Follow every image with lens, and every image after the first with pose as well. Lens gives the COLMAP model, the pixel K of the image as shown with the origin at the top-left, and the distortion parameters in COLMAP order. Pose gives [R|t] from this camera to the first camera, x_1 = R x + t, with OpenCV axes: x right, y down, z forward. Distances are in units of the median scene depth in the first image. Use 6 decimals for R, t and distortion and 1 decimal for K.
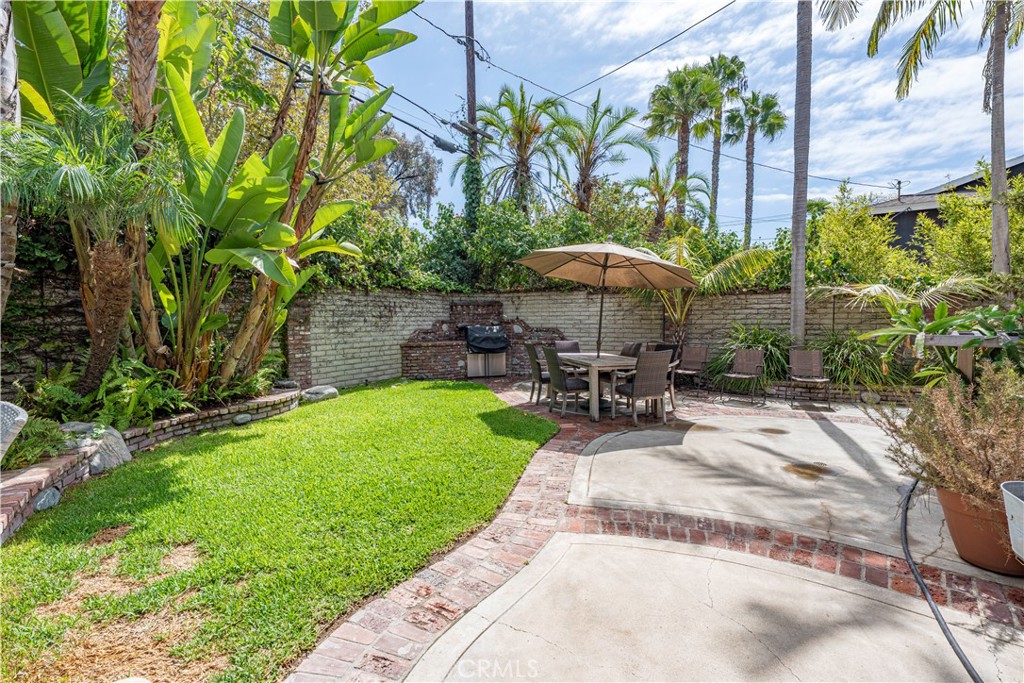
lens RADIAL K [[461.5, 0, 493.7], [0, 461.5, 340.4], [0, 0, 1]] dist [0.002720, 0.000294]
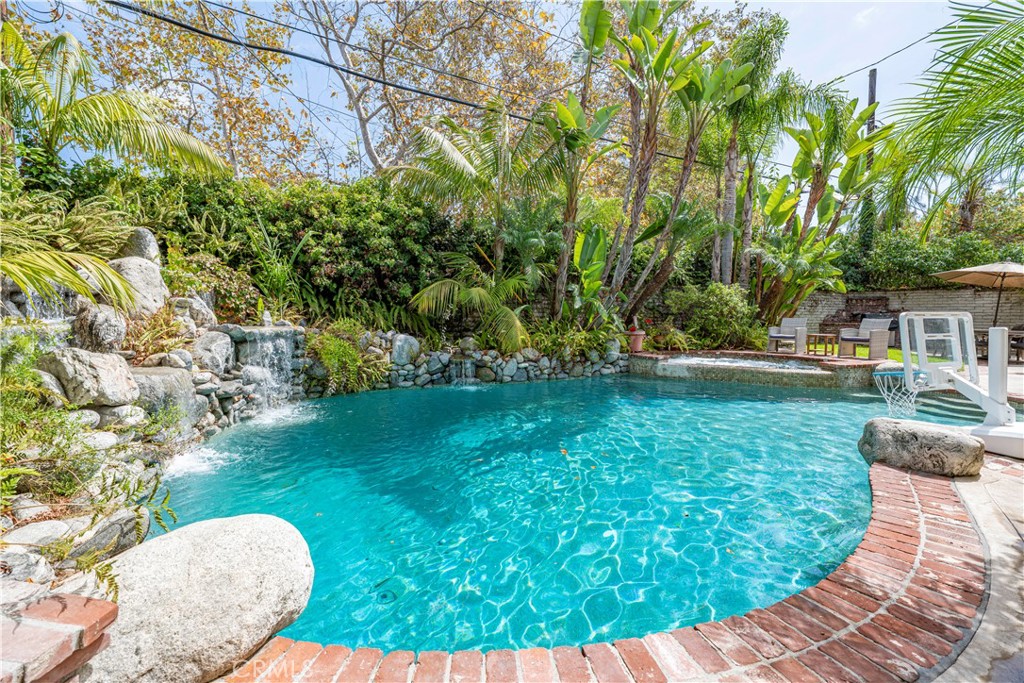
lens RADIAL K [[449.2, 0, 507.4], [0, 449.2, 339.7], [0, 0, 1]] dist [0.000186, 0.000225]
pose [[0.861405, 0.041292, -0.506238, -0.358358], [-0.034828, 0.999146, 0.022235, 0.073718], [0.506724, -0.001522, 0.862107, -1.003685]]
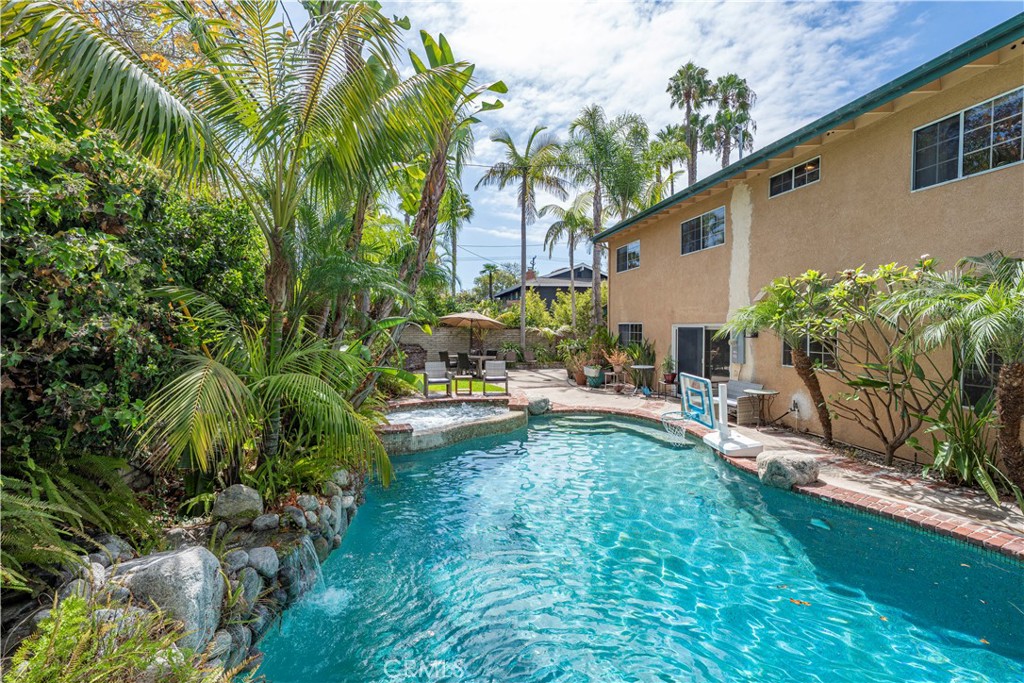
lens RADIAL K [[449.2, 0, 507.4], [0, 449.2, 339.7], [0, 0, 1]] dist [0.000186, 0.000225]
pose [[0.754444, -0.012971, 0.656236, -0.918899], [0.025181, 0.999641, -0.009190, -0.020679], [-0.655881, 0.023458, 0.754500, -0.735769]]
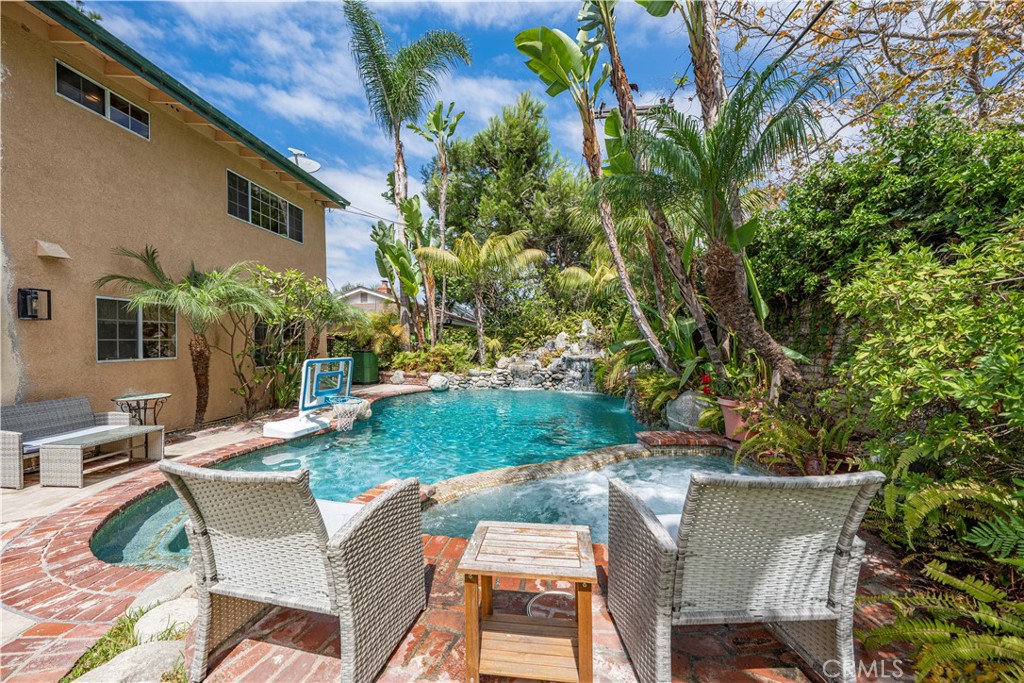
lens RADIAL K [[397.4, 0, 512.0], [0, 397.4, 341.5], [0, 0, 1]] dist [-0.002156, -0.000091]
pose [[-0.900242, 0.016723, -0.435070, -0.199699], [-0.004645, 0.998836, 0.048003, -0.018940], [0.435366, 0.045235, -0.899116, 0.317663]]
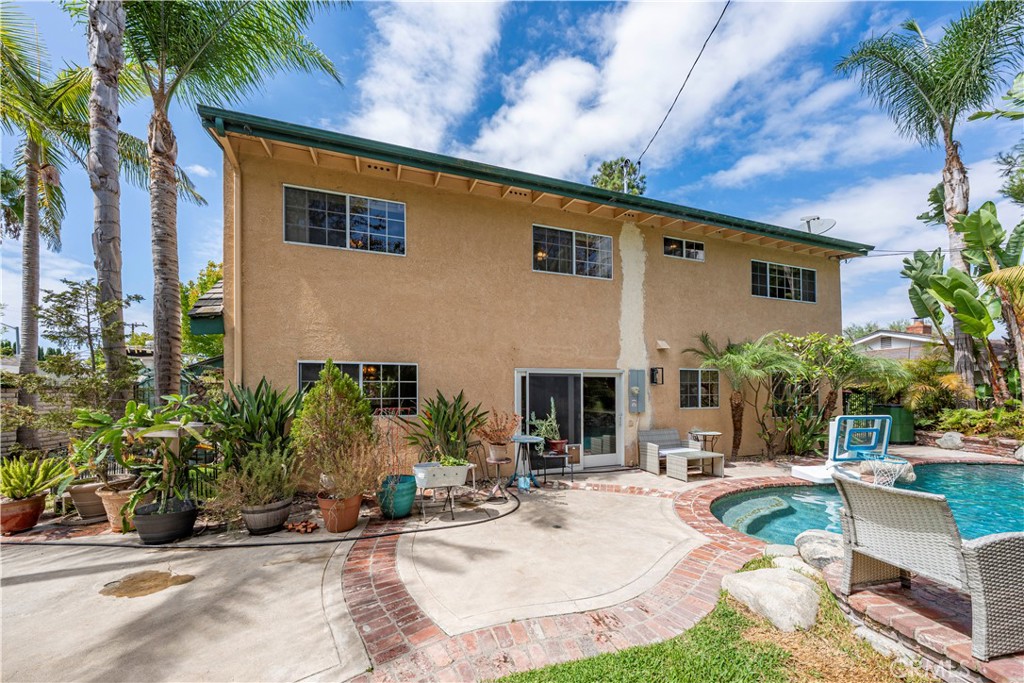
lens RADIAL K [[363.9, 0, 499.8], [0, 363.9, 387.5], [0, 0, 1]] dist [-0.001718, 0.000104]
pose [[-0.762189, 0.017222, 0.647125, -0.144732], [0.039441, 0.999024, 0.019866, -0.042004], [-0.646152, 0.040665, -0.762125, 0.467634]]
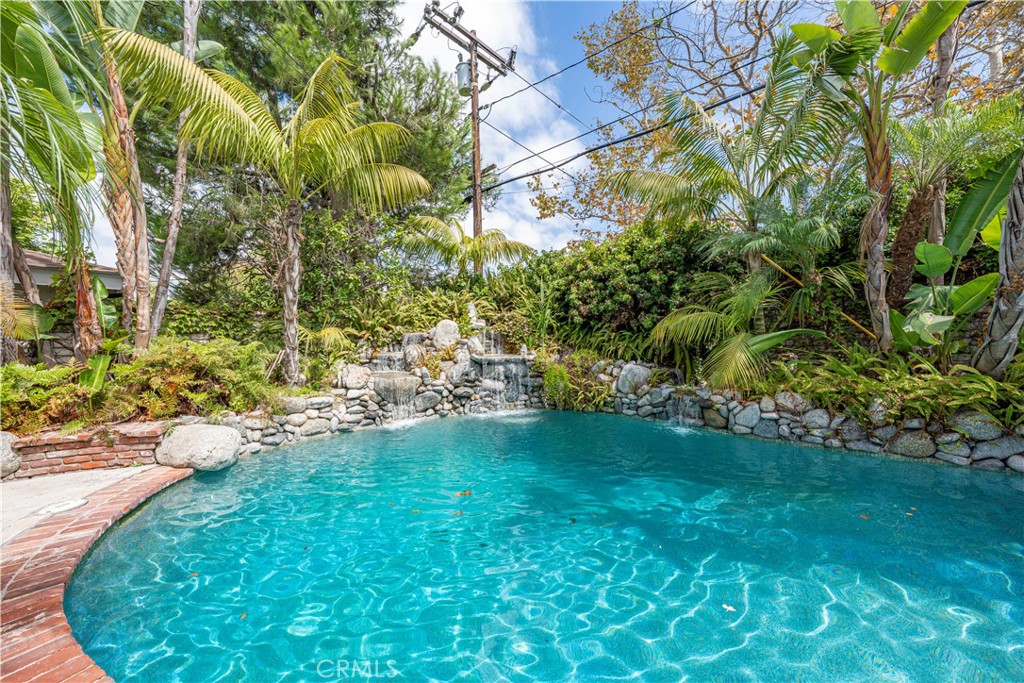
lens RADIAL K [[373.4, 0, 510.2], [0, 373.4, 340.0], [0, 0, 1]] dist [0.000014, 0.000093]
pose [[-0.209469, 0.005213, -0.977801, -0.201386], [-0.024704, 0.999638, 0.010622, 0.042539], [0.977503, 0.026381, -0.209265, -0.504871]]
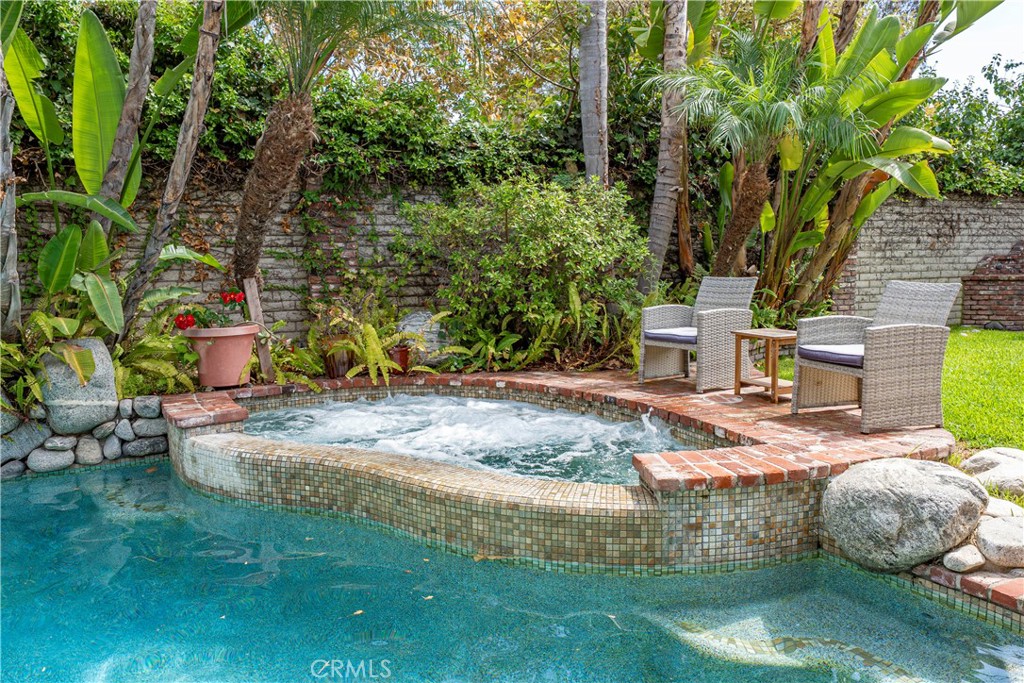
lens RADIAL K [[784.2, 0, 505.1], [0, 784.2, 340.8], [0, 0, 1]] dist [-0.000540, -0.005183]
pose [[0.830501, 0.060702, -0.553700, -0.119785], [-0.020816, 0.996732, 0.078049, 0.027724], [0.556628, -0.053293, 0.829051, -0.350999]]
